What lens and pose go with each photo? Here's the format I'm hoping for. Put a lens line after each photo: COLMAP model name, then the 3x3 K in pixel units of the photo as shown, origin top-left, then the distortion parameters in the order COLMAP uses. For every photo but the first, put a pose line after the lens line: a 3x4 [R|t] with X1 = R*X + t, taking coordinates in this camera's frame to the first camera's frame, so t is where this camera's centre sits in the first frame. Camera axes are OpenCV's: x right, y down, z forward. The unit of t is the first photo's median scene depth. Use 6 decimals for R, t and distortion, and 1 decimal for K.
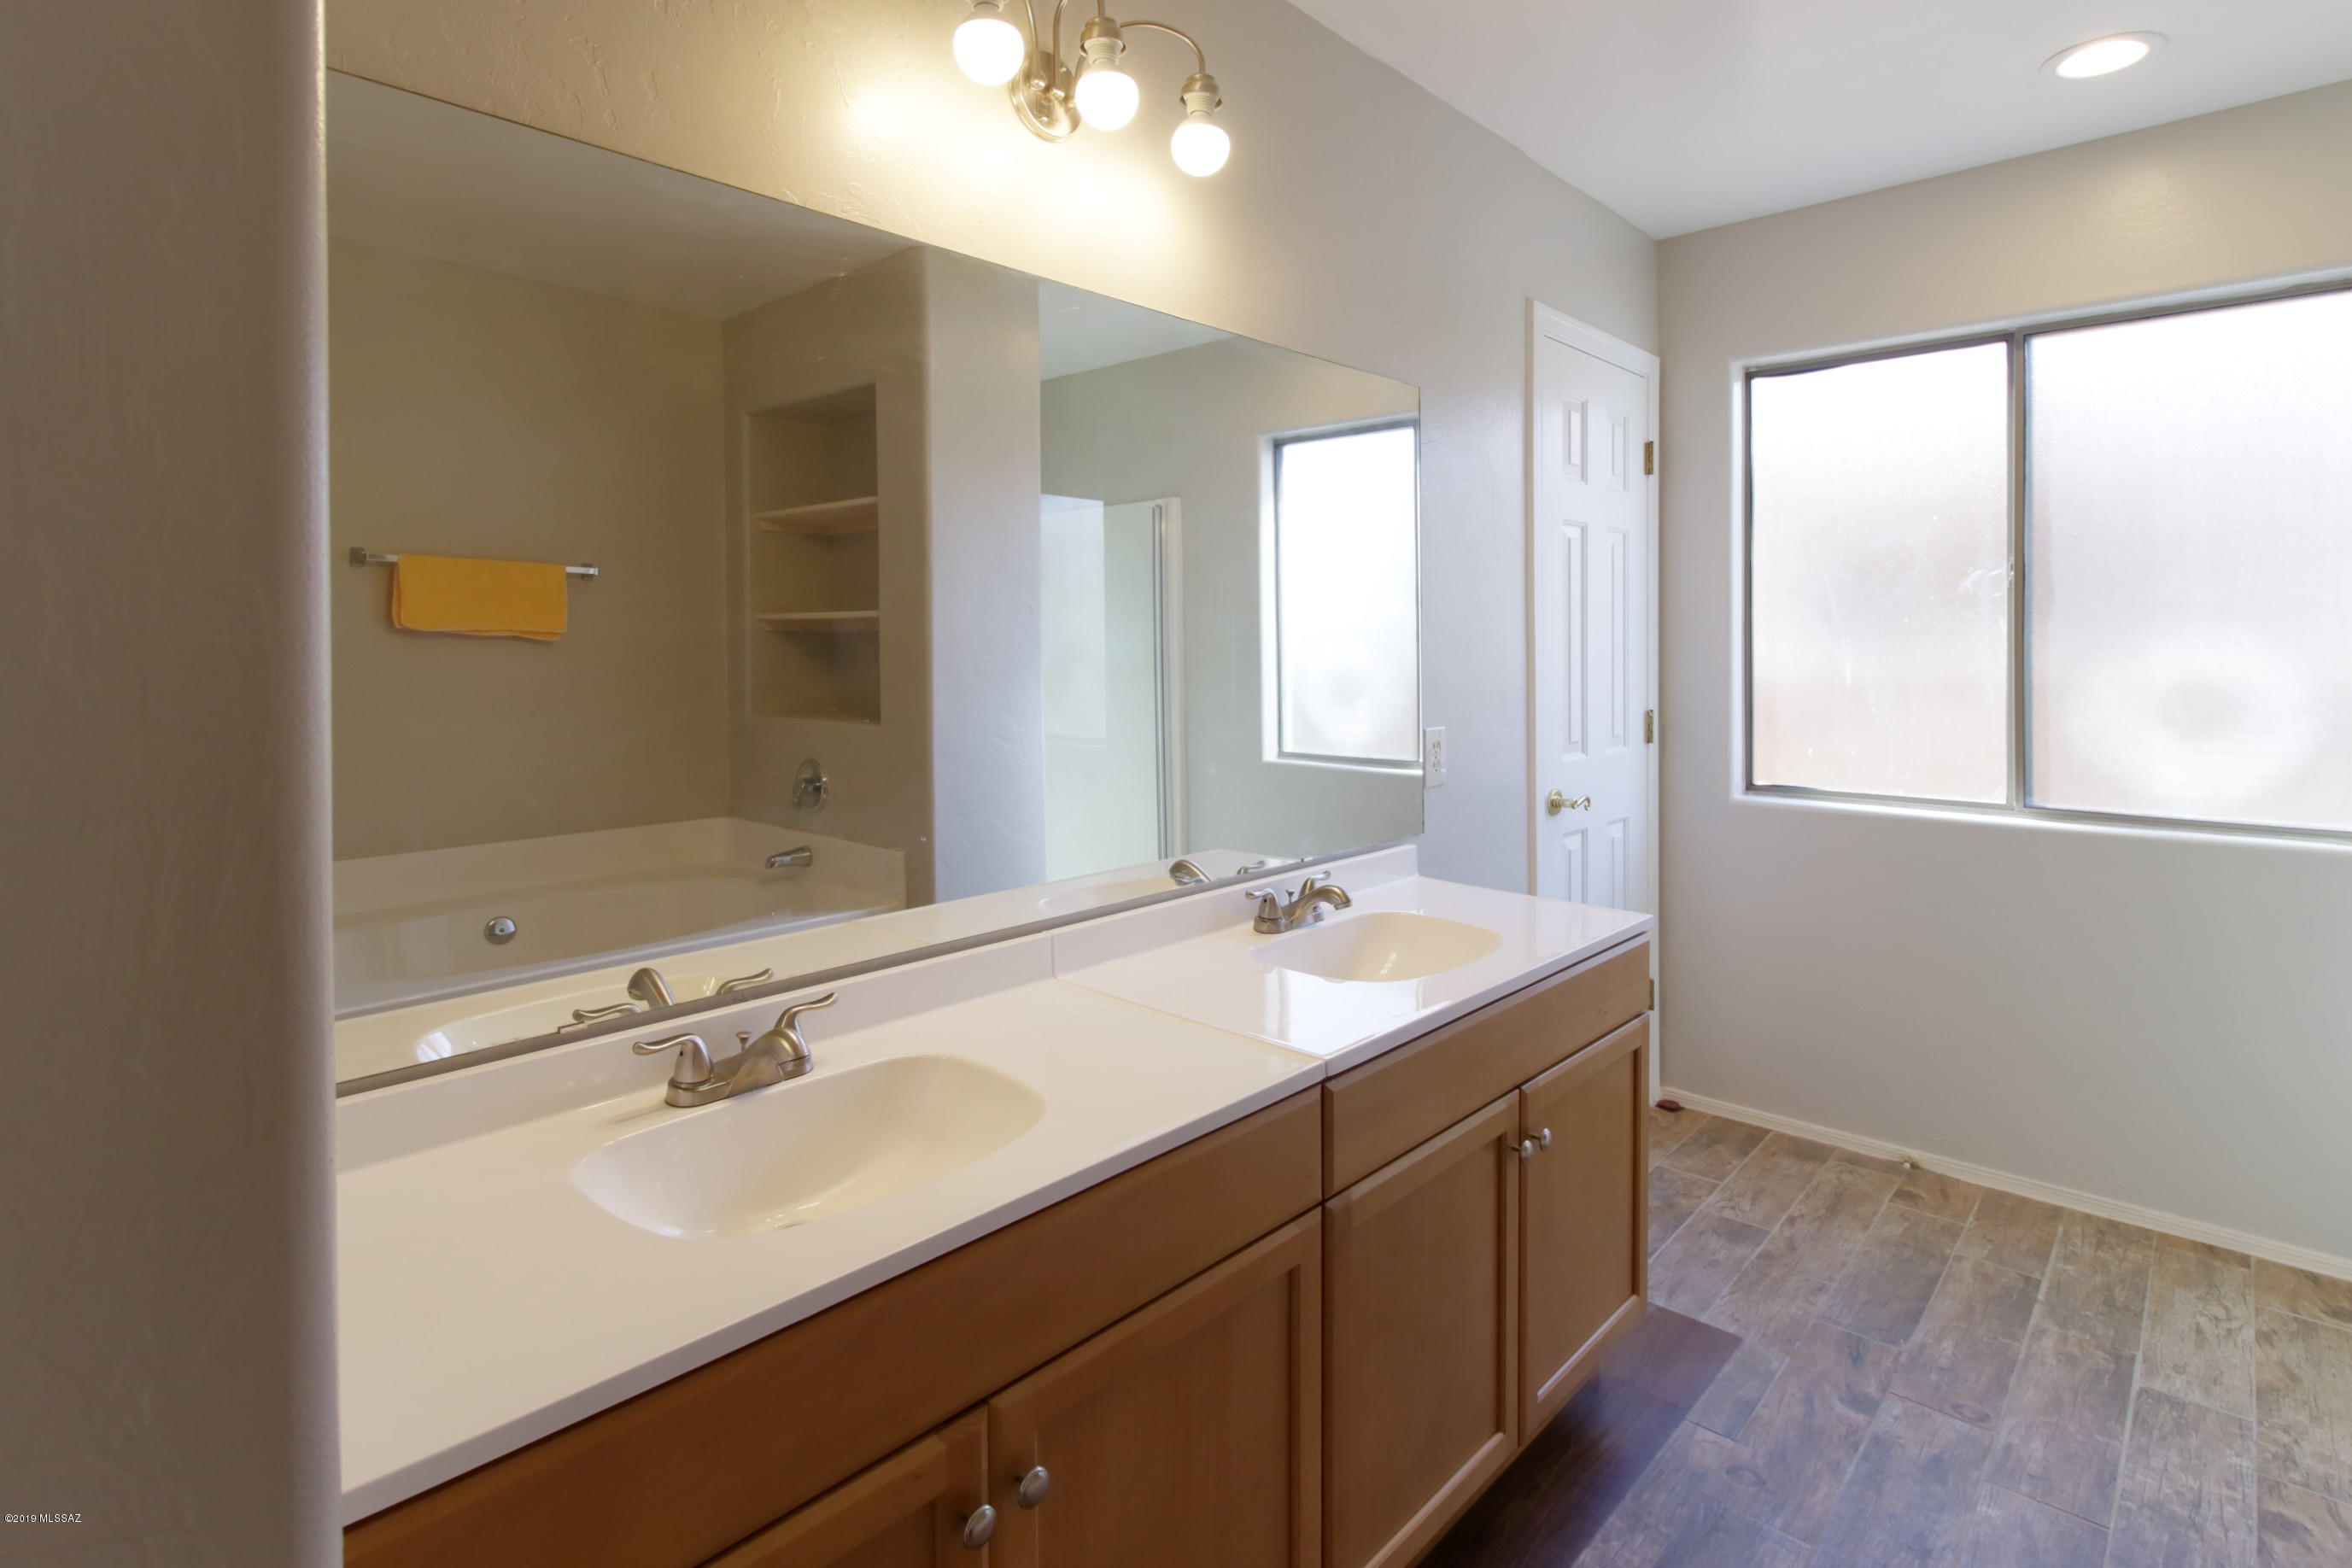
lens RADIAL K [[1071.9, 0, 1170.3], [0, 1071.9, 640.0], [0, 0, 1]] dist [-0.000293, -0.000211]
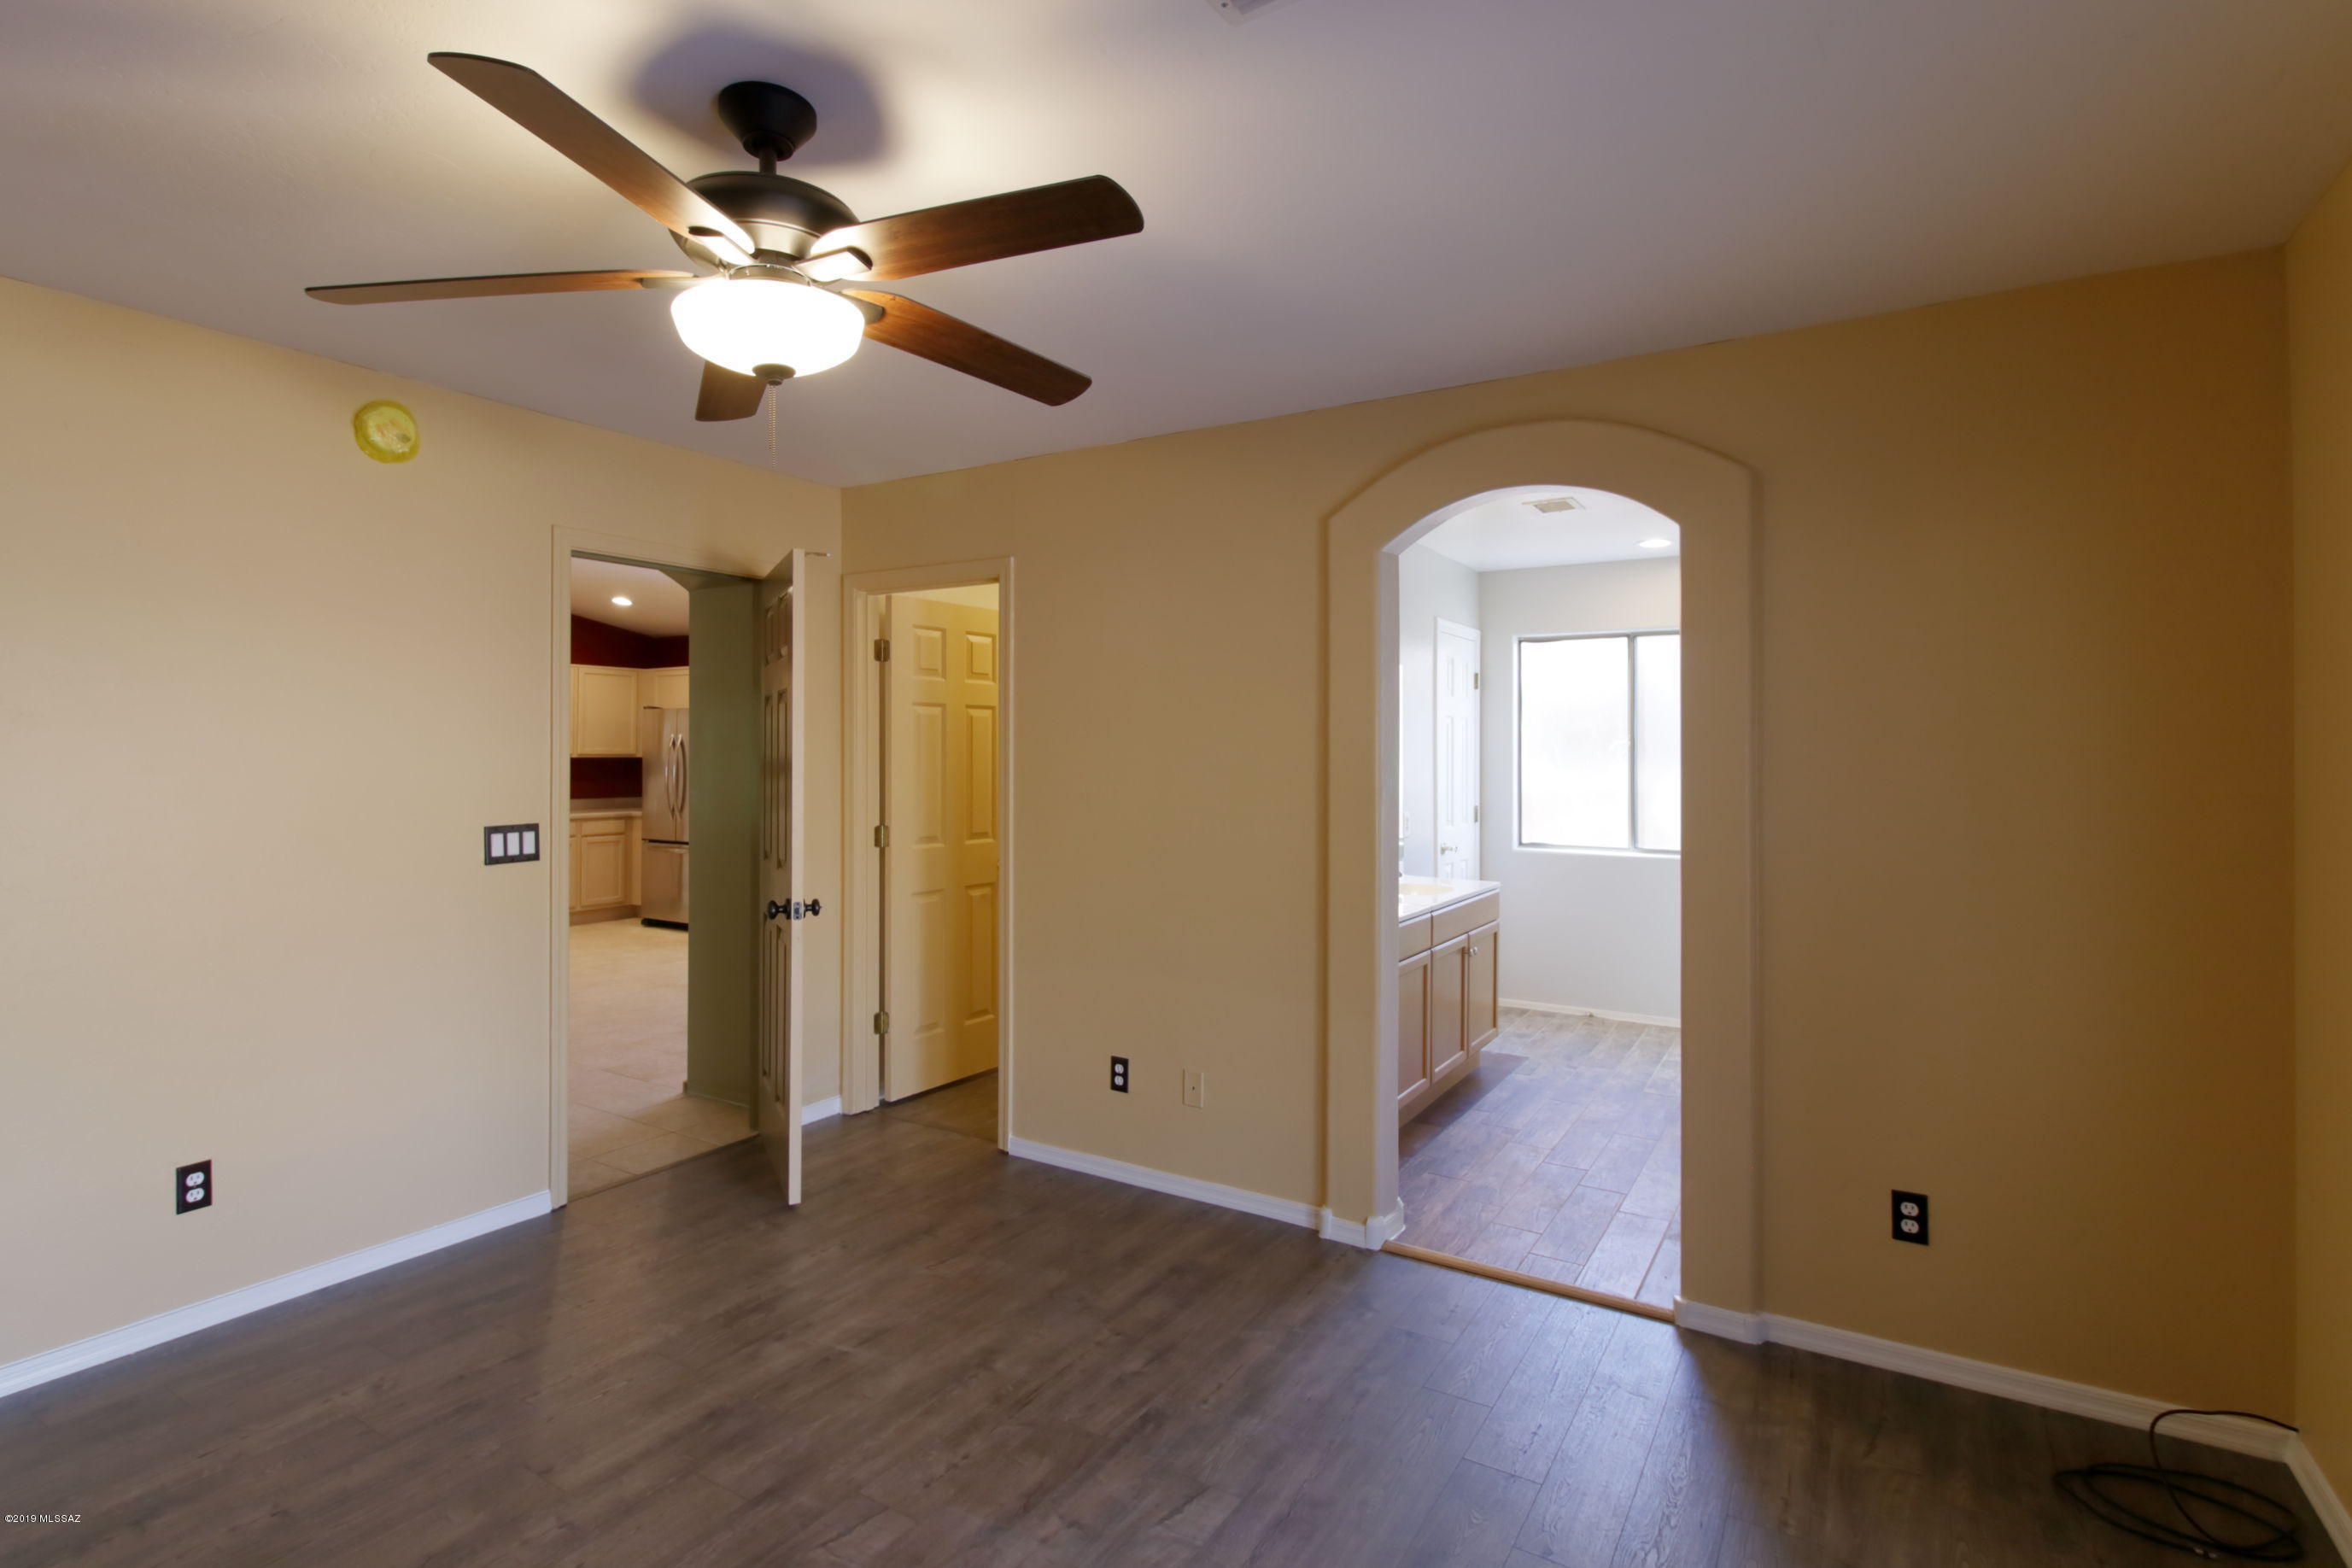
lens RADIAL K [[1179.3, 0, 1175.6], [0, 1179.3, 735.4], [0, 0, 1]] dist [0.000128, -0.000029]
pose [[0.966028, 0.010443, 0.258228, -0.739811], [-0.005874, 0.999812, -0.018459, -0.025937], [-0.258372, 0.016315, 0.965908, -1.096783]]
